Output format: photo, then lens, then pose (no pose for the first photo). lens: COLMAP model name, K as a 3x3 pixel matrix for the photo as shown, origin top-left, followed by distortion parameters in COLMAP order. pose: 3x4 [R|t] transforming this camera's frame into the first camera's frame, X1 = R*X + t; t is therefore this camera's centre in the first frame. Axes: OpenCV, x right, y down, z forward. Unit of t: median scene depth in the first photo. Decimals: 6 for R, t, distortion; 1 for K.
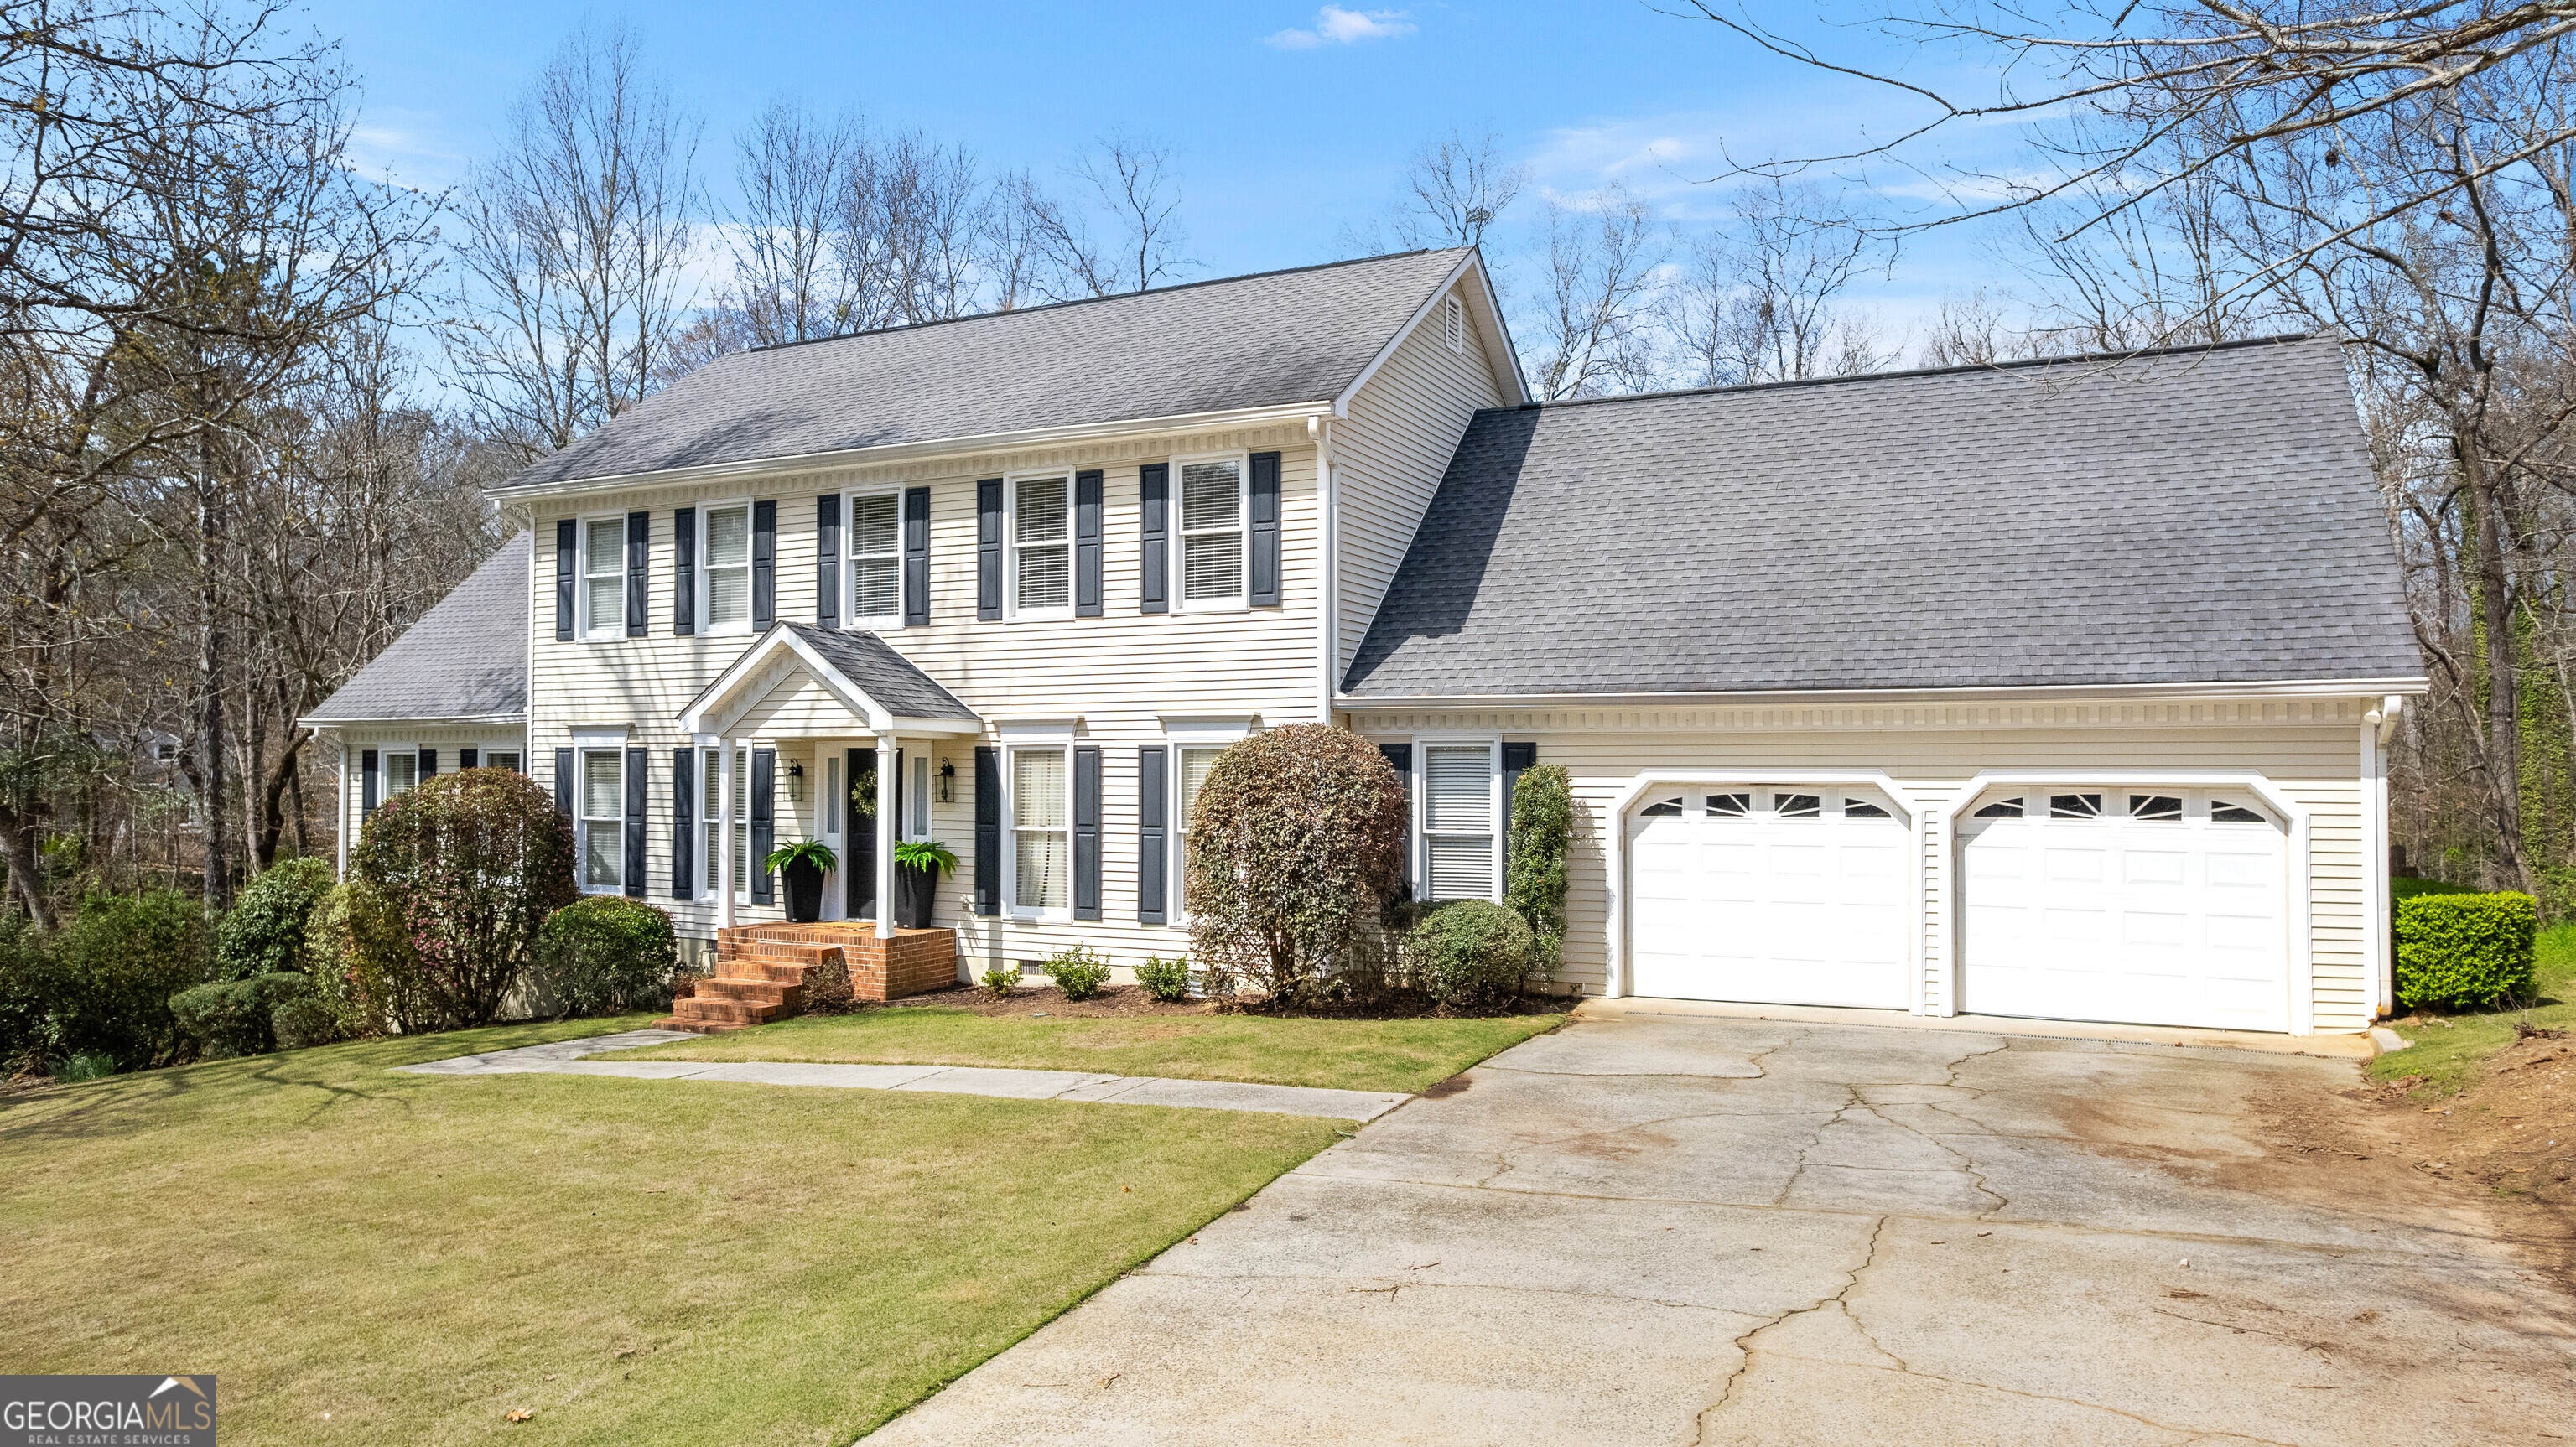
lens RADIAL K [[2004.9, 0, 1288.1], [0, 2004.9, 727.9], [0, 0, 1]] dist [-0.043262, 0.000522]
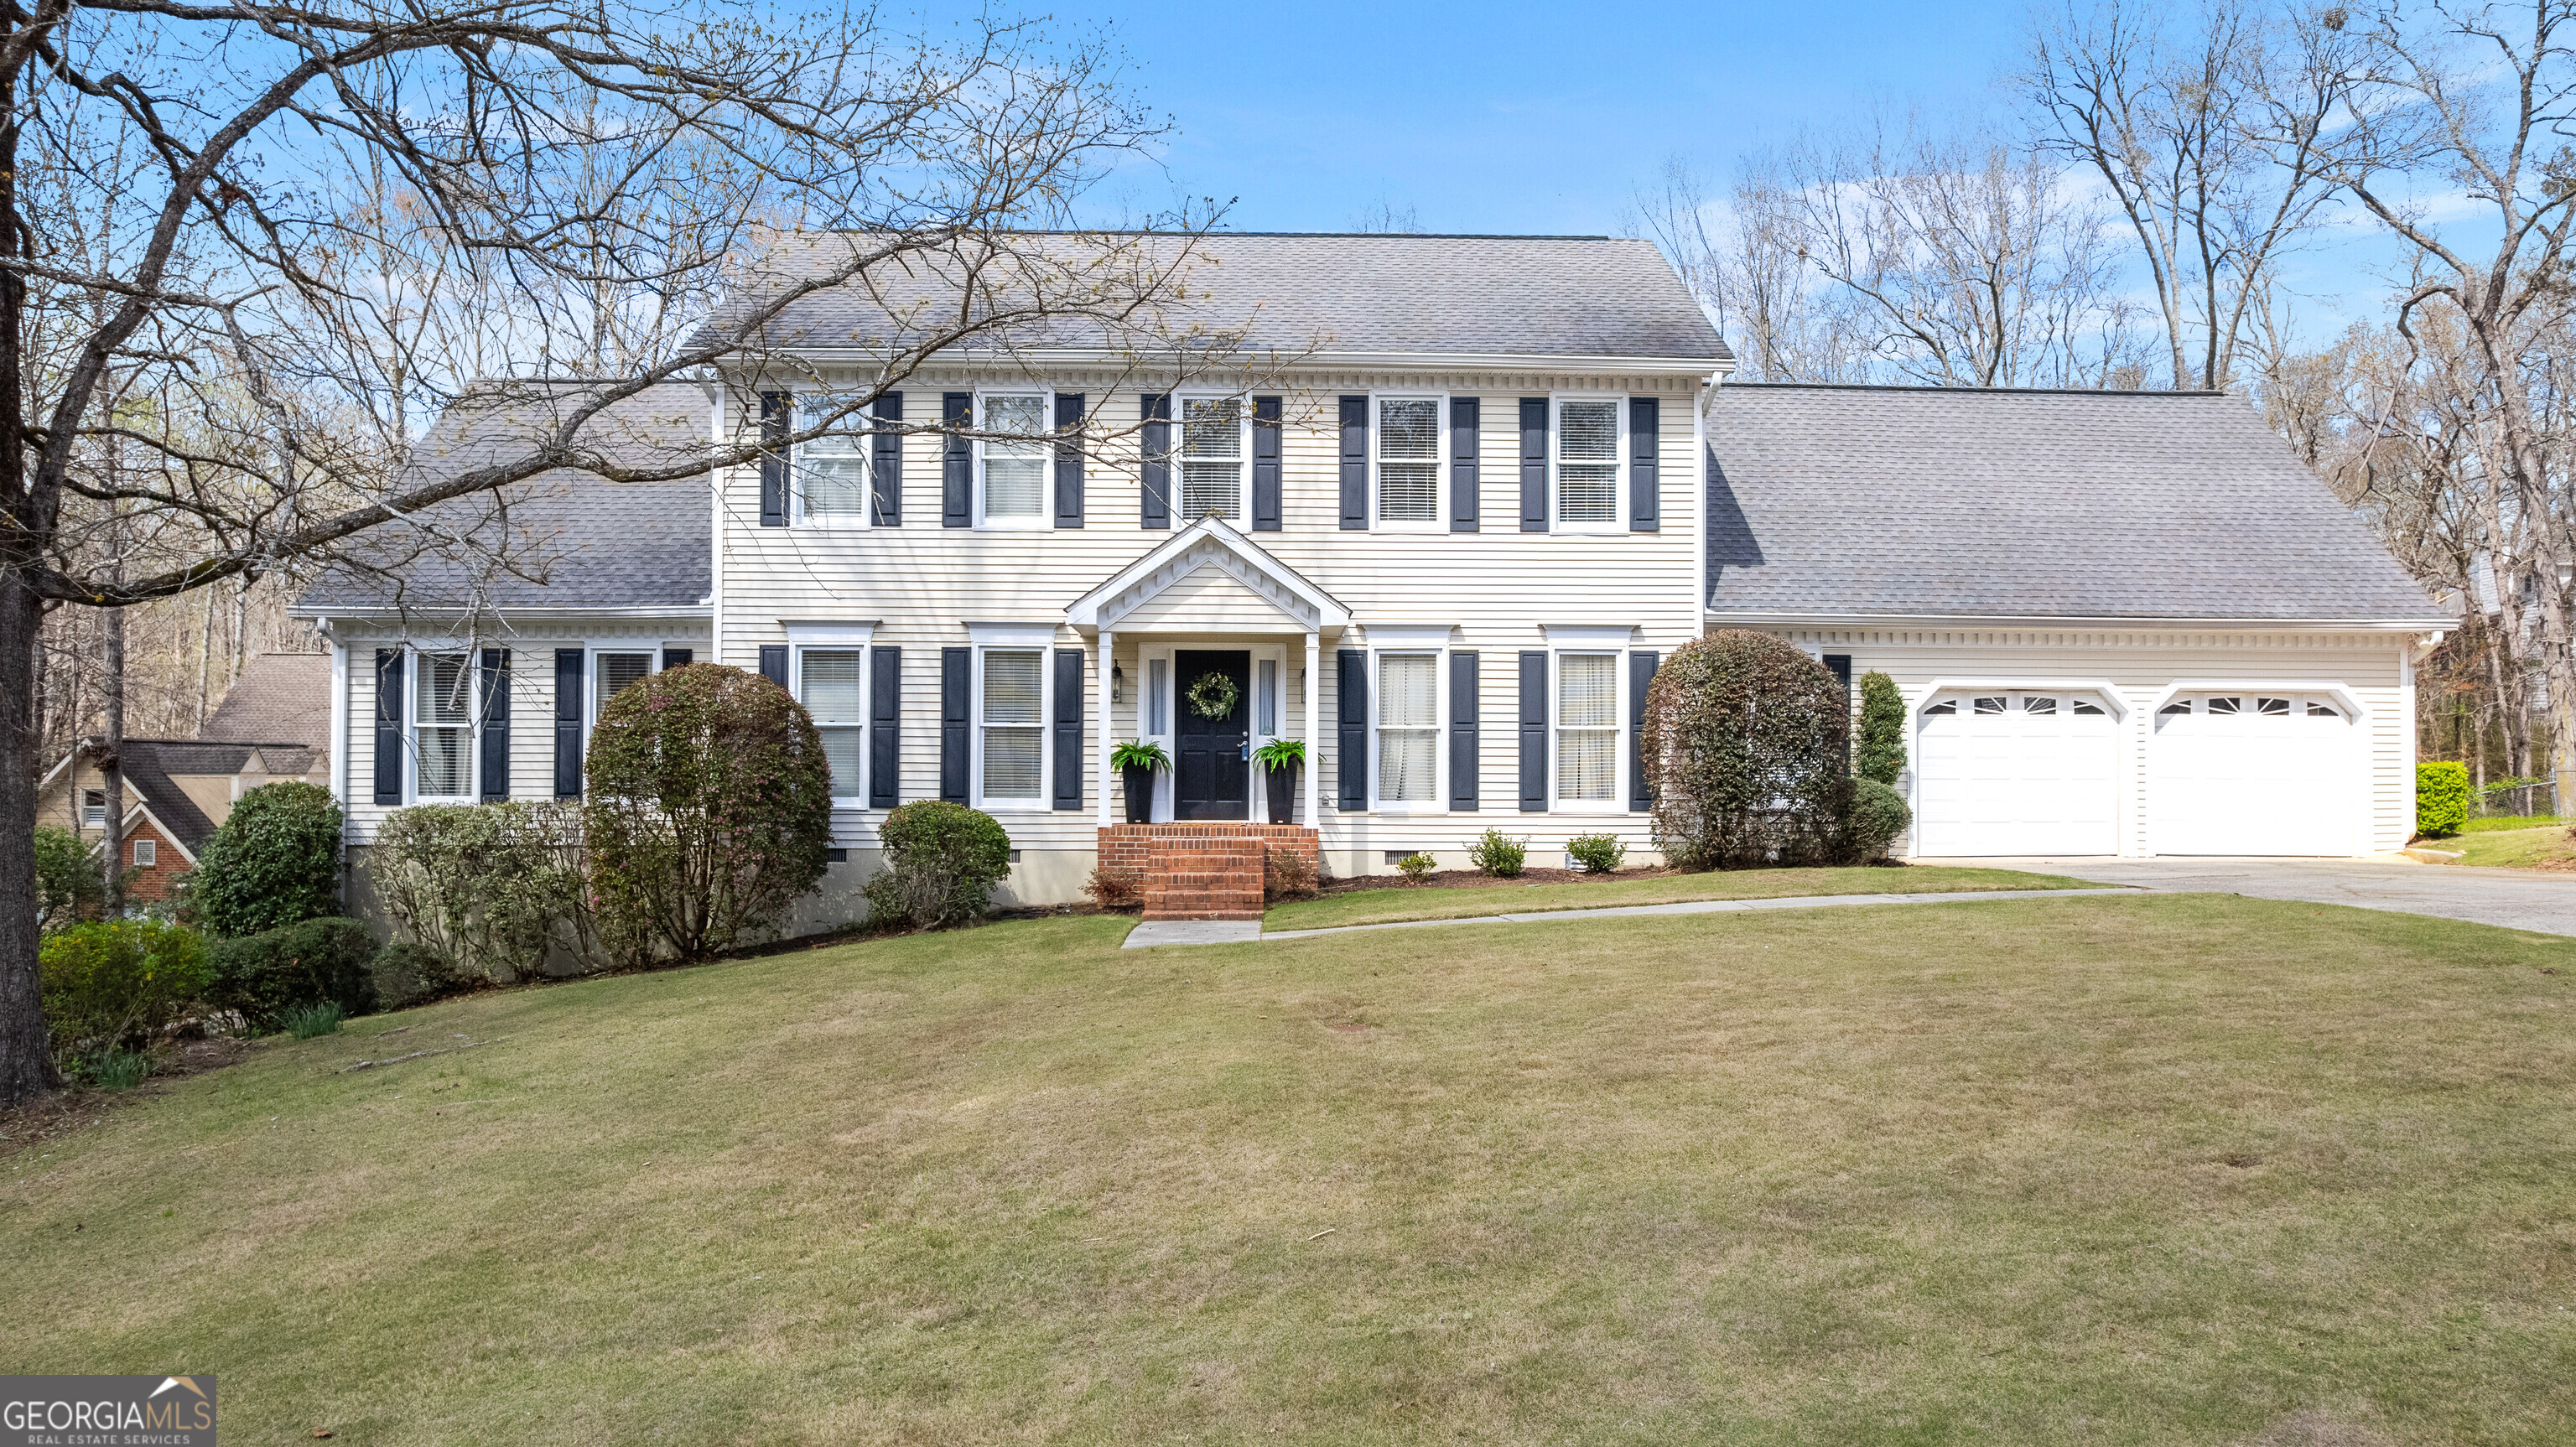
lens RADIAL K [[2004.9, 0, 1288.1], [0, 2004.9, 728.6], [0, 0, 1]] dist [-0.043262, 0.000522]
pose [[0.842900, 0.009462, 0.537987, -0.763003], [-0.012715, 0.999916, 0.002335, 0.050032], [-0.537920, -0.008809, 0.842950, 0.135608]]
